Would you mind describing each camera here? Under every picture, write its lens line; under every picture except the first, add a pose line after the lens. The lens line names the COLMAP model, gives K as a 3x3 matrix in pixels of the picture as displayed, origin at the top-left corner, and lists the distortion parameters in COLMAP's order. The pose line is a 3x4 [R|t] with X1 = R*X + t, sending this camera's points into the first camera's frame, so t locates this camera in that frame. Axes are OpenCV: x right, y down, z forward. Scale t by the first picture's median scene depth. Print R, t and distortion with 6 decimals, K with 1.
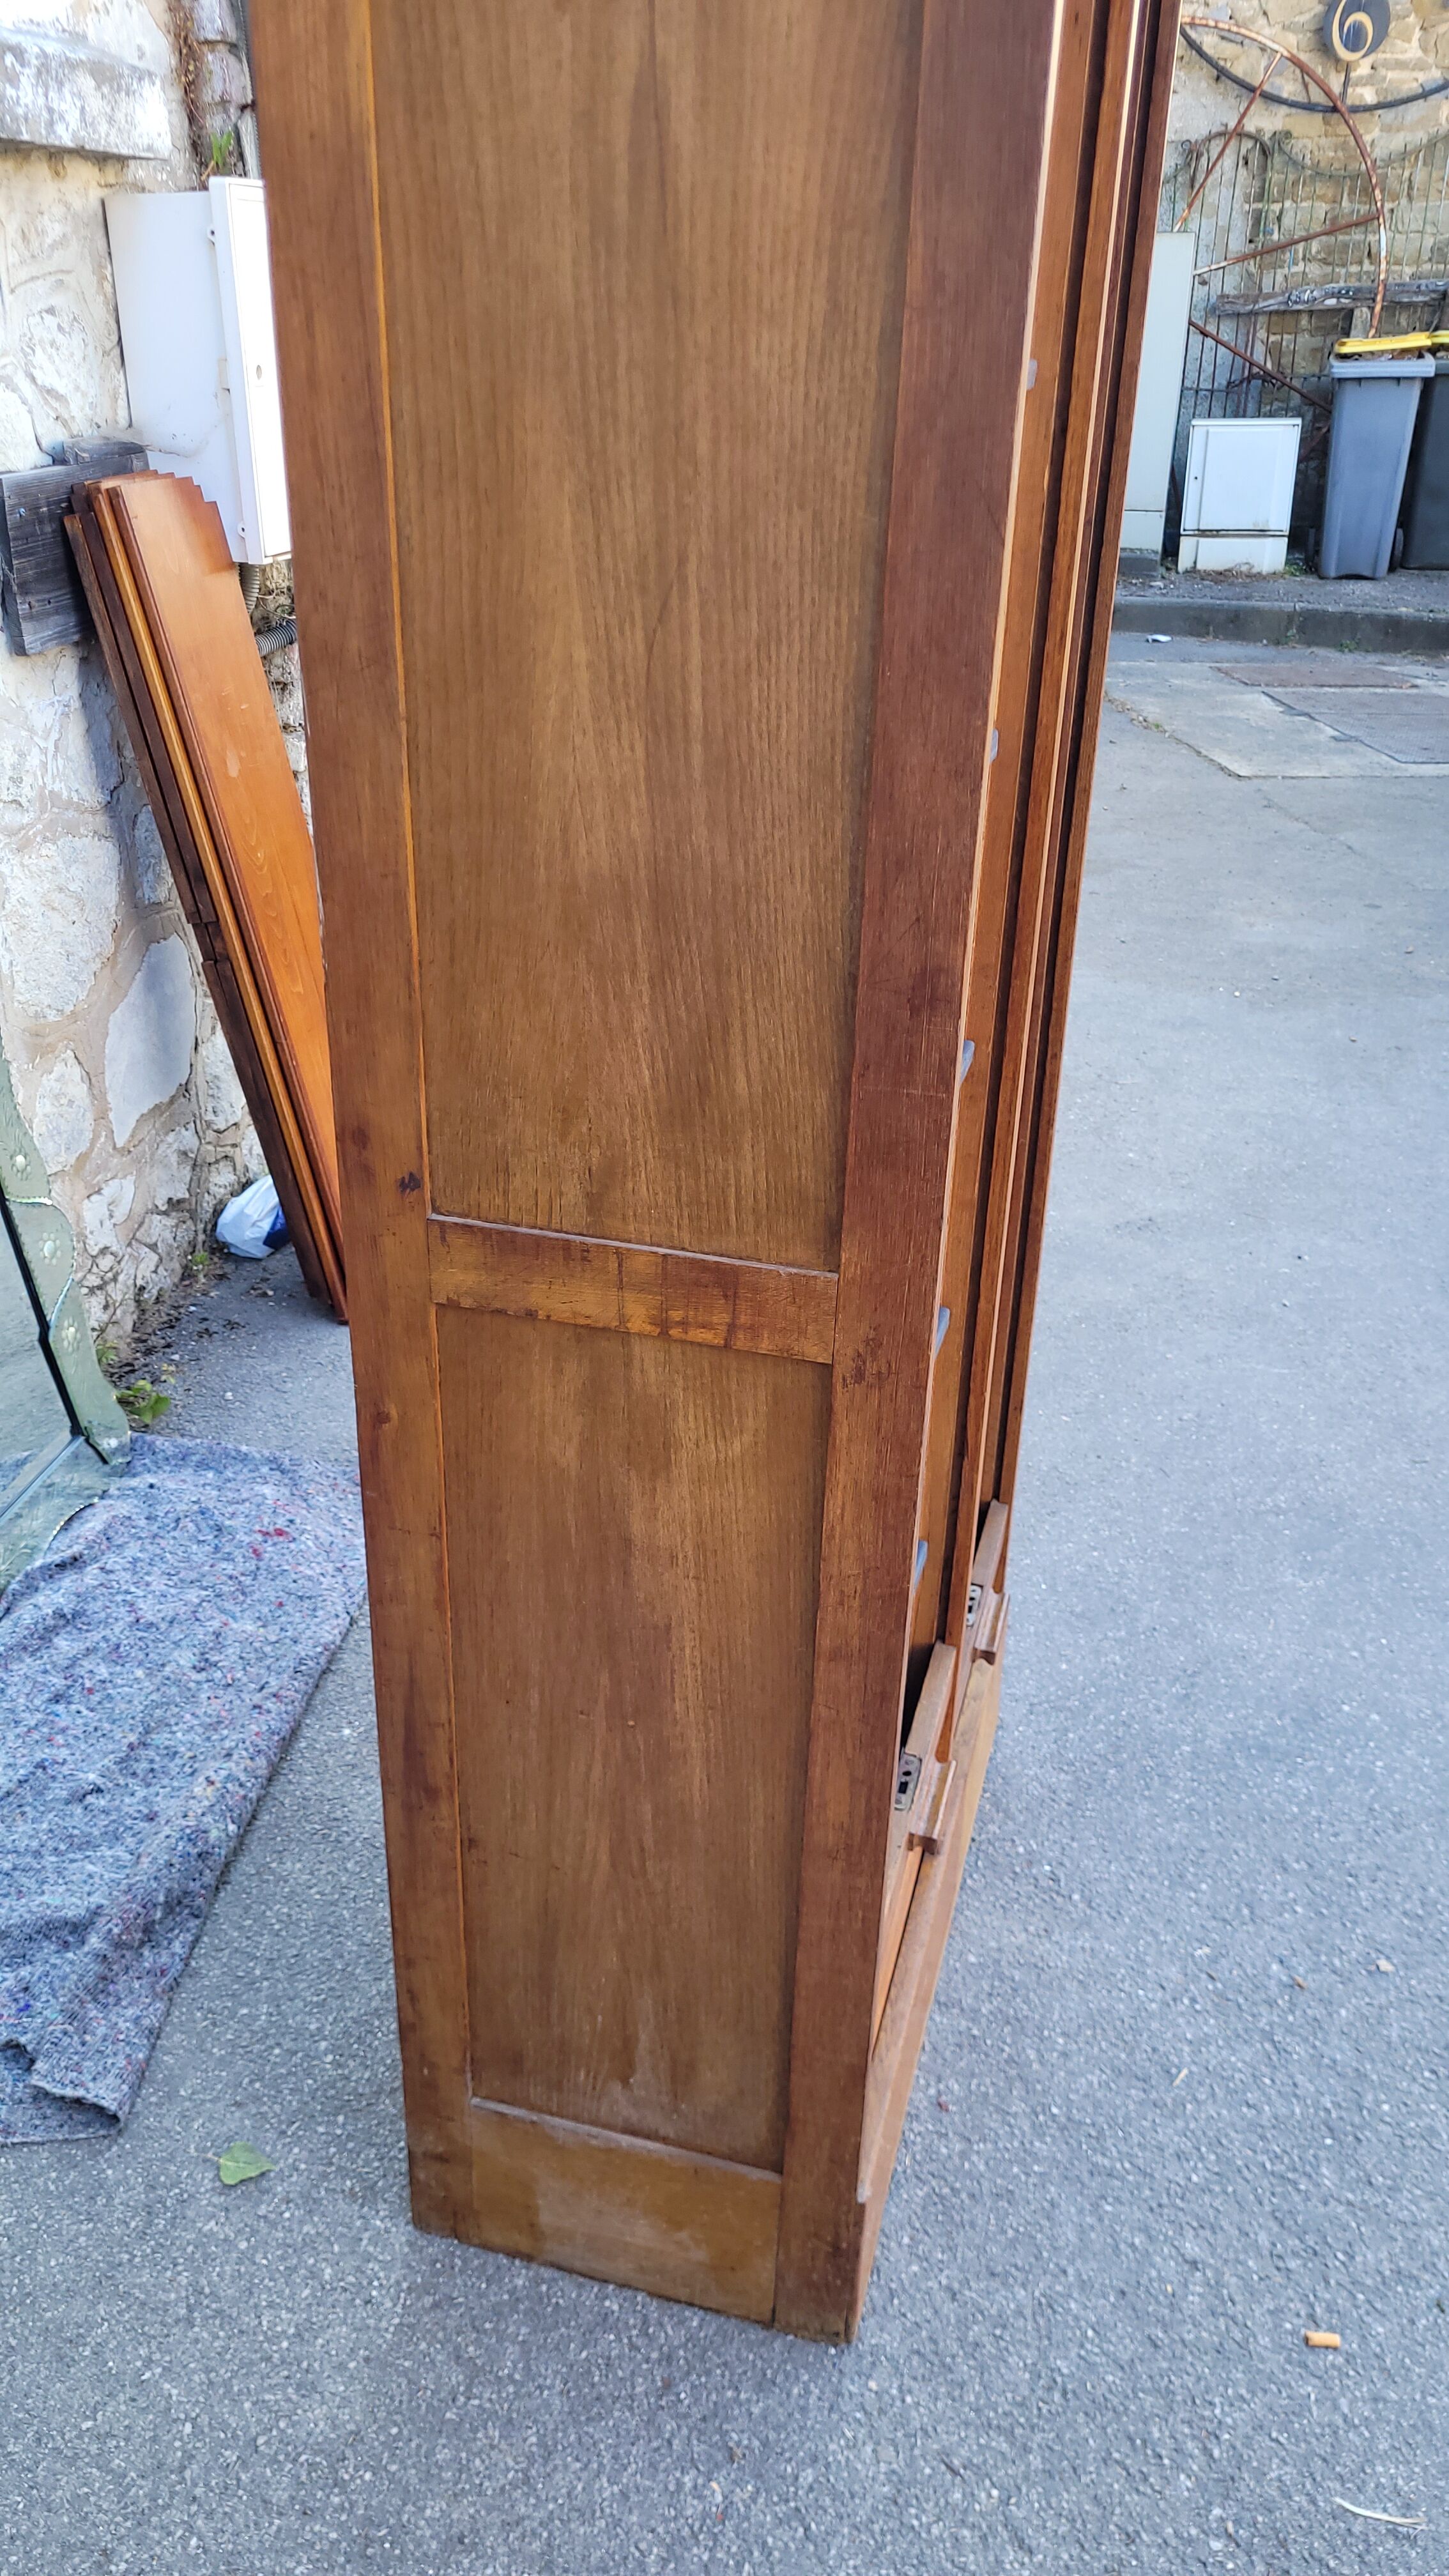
lens RADIAL K [[1925.6, 0, 677.5], [0, 1925.6, 1344.6], [0, 0, 1]] dist [0.011632, -0.027390]
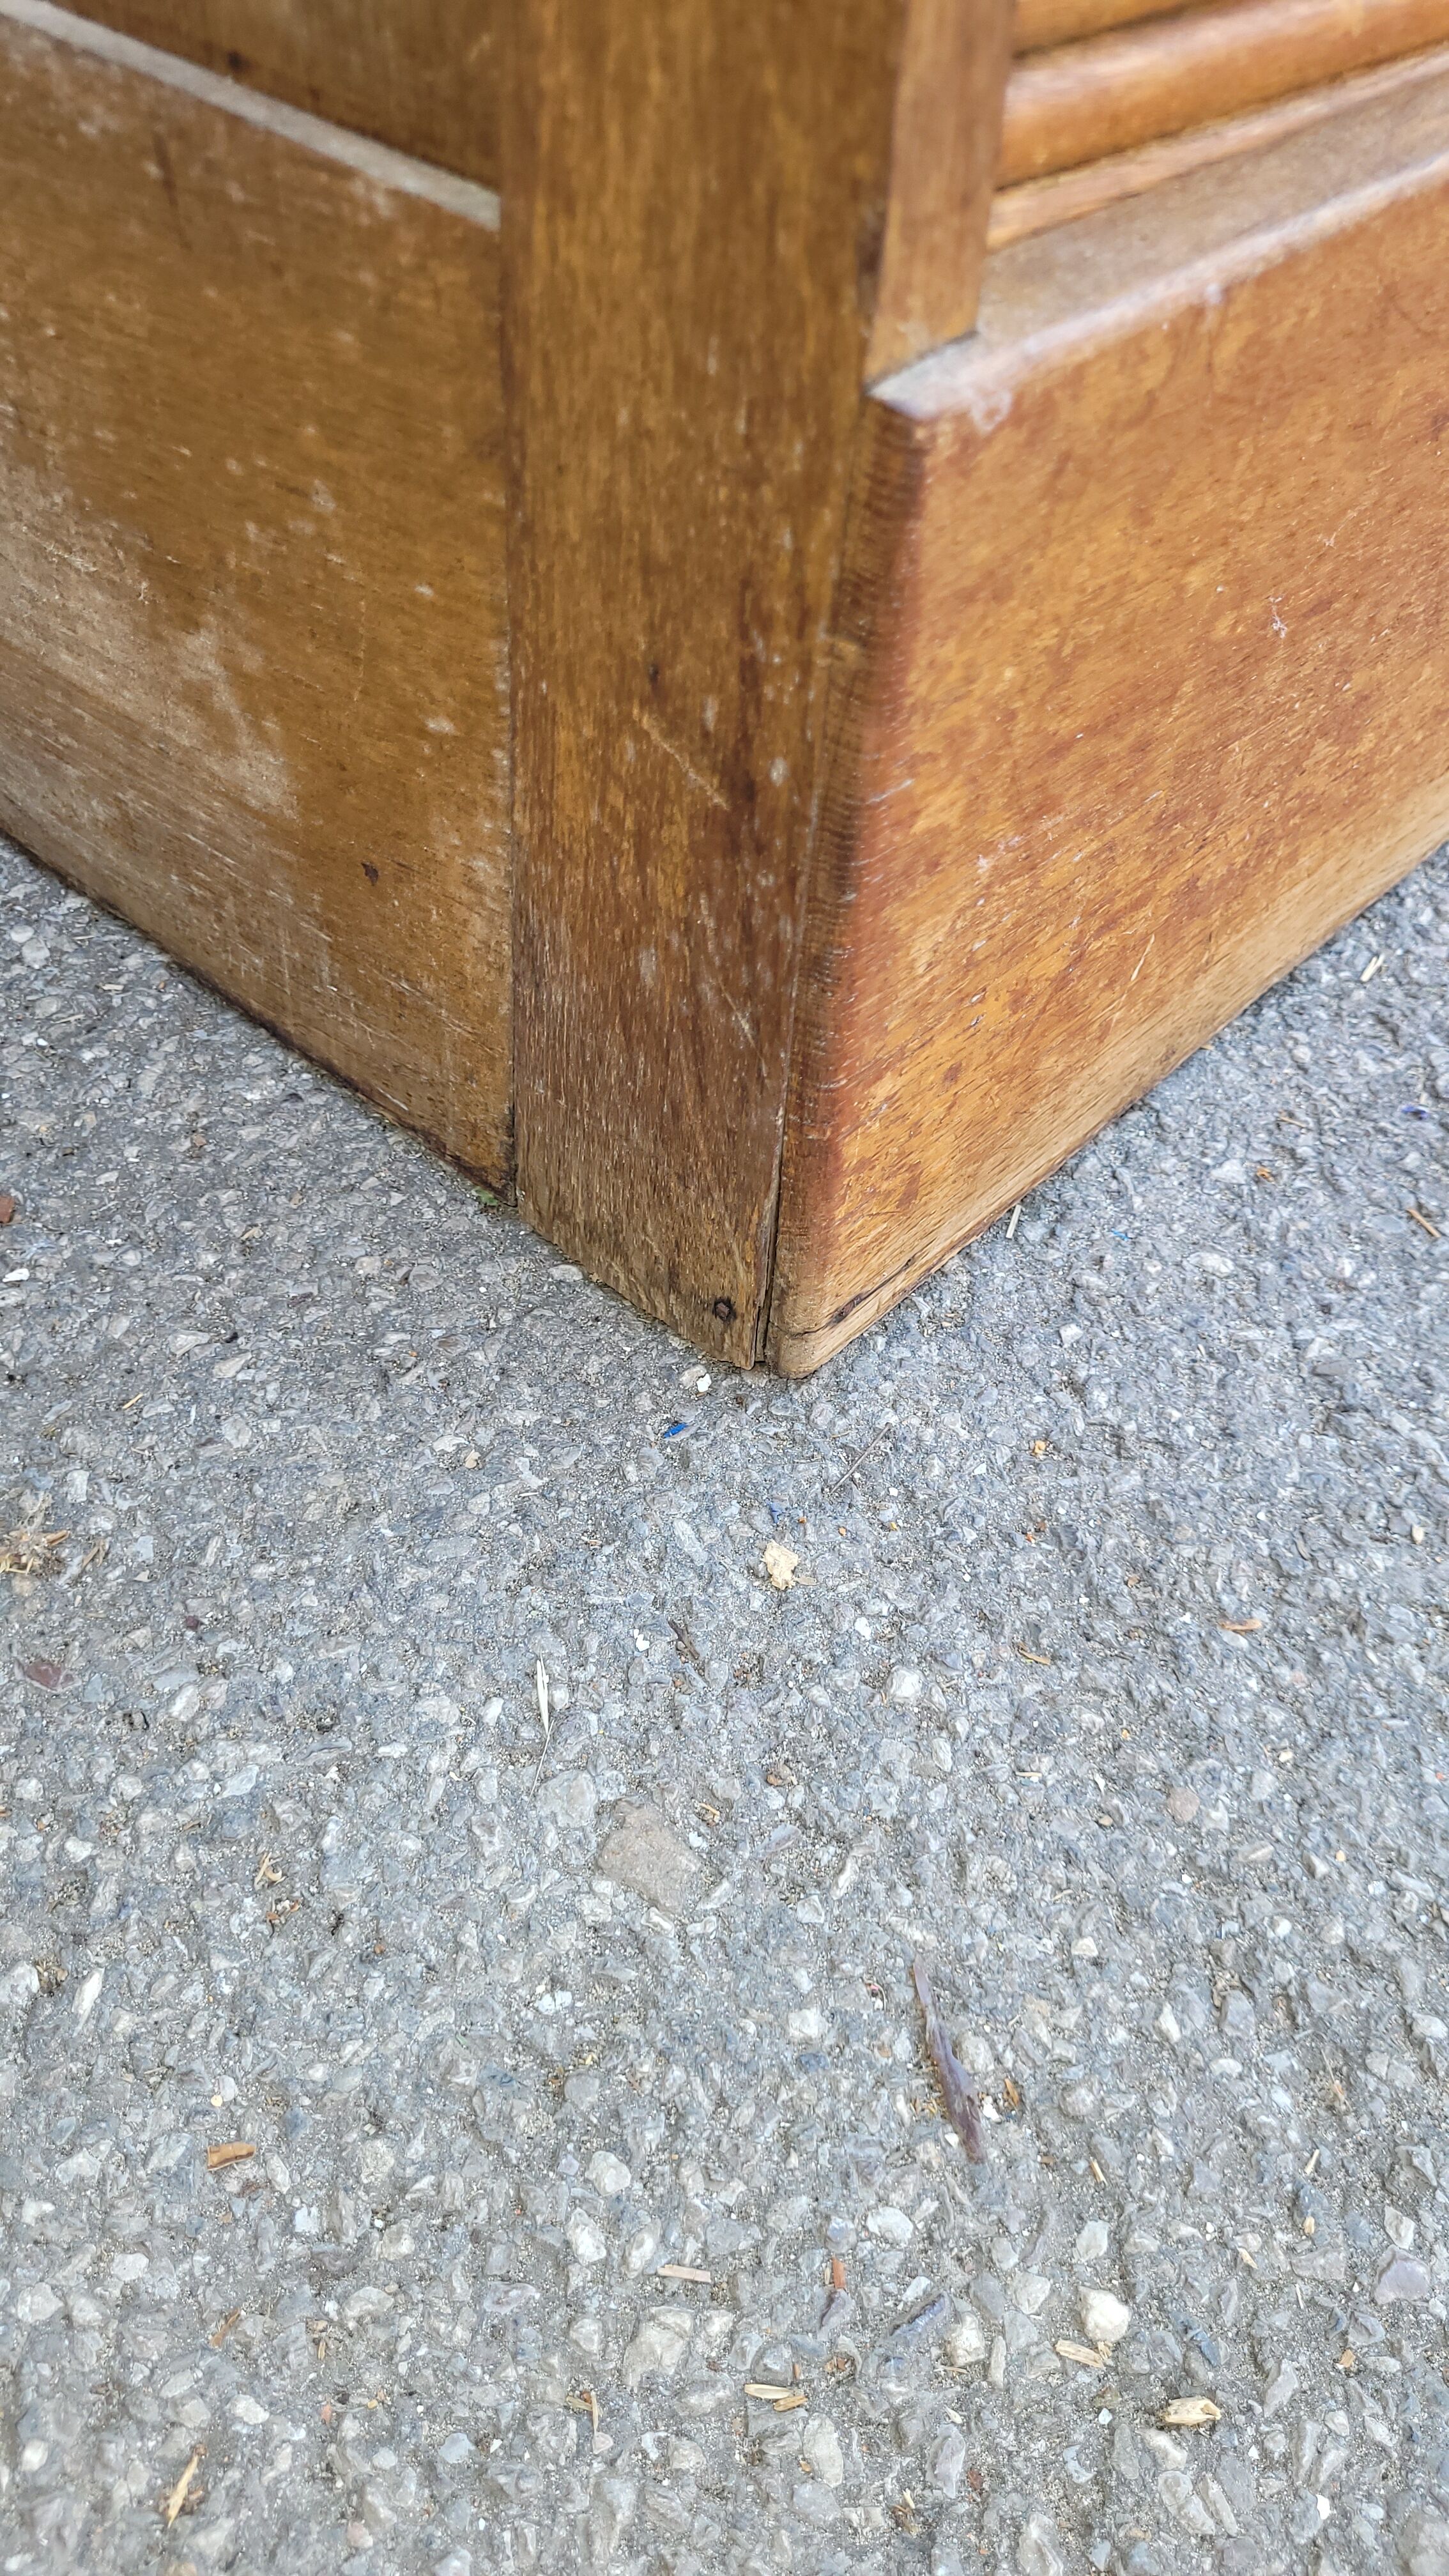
lens RADIAL K [[1905.6, 0, 702.8], [0, 1905.6, 1290.7], [0, 0, 1]] dist [0.012133, -0.019347]
pose [[0.891611, 0.348488, -0.289114, 0.143826], [-0.244616, 0.908014, 0.340108, 0.446326], [0.381043, -0.232522, 0.894841, 0.821234]]
